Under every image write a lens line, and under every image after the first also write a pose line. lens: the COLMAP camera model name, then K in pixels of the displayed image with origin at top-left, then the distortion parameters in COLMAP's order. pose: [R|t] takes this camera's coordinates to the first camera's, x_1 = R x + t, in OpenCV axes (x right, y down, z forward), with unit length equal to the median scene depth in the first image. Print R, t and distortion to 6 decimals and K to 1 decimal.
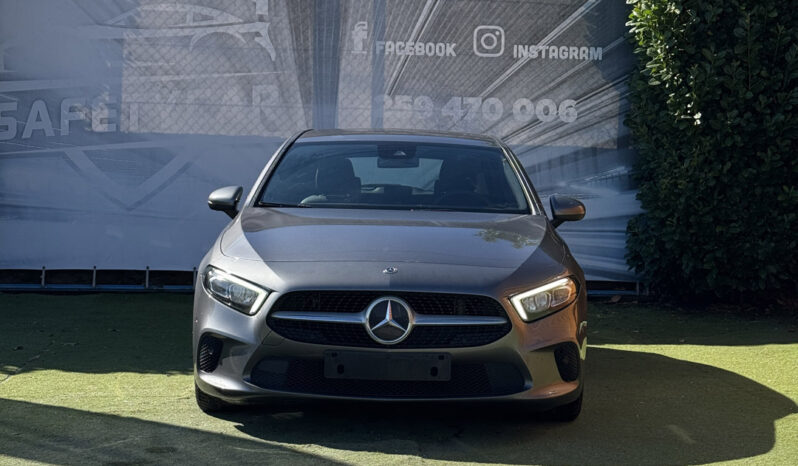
lens RADIAL K [[1496.5, 0, 399.0], [0, 1496.5, 233.0], [0, 0, 1]] dist [0.173718, 0.076819]
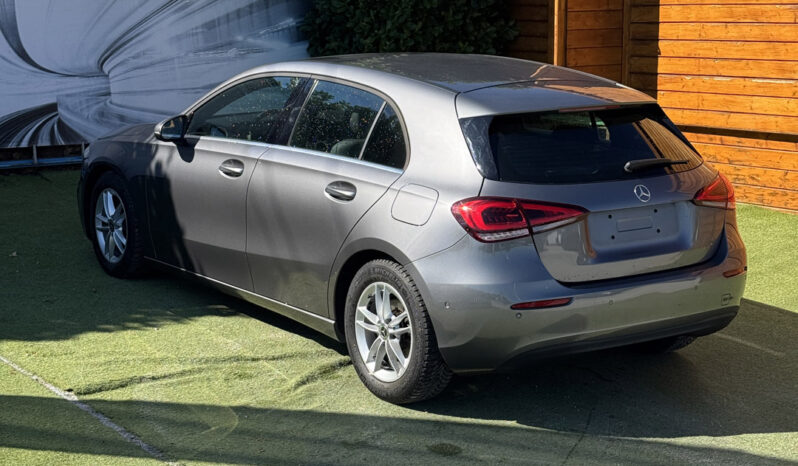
lens RADIAL K [[1496.5, 0, 399.0], [0, 1496.5, 233.0], [0, 0, 1]] dist [0.173718, 0.076819]
pose [[0.840376, -0.105042, 0.531727, -0.341652], [0.005203, 0.982559, 0.185880, -0.089921], [-0.541978, -0.153442, 0.826266, 0.107648]]
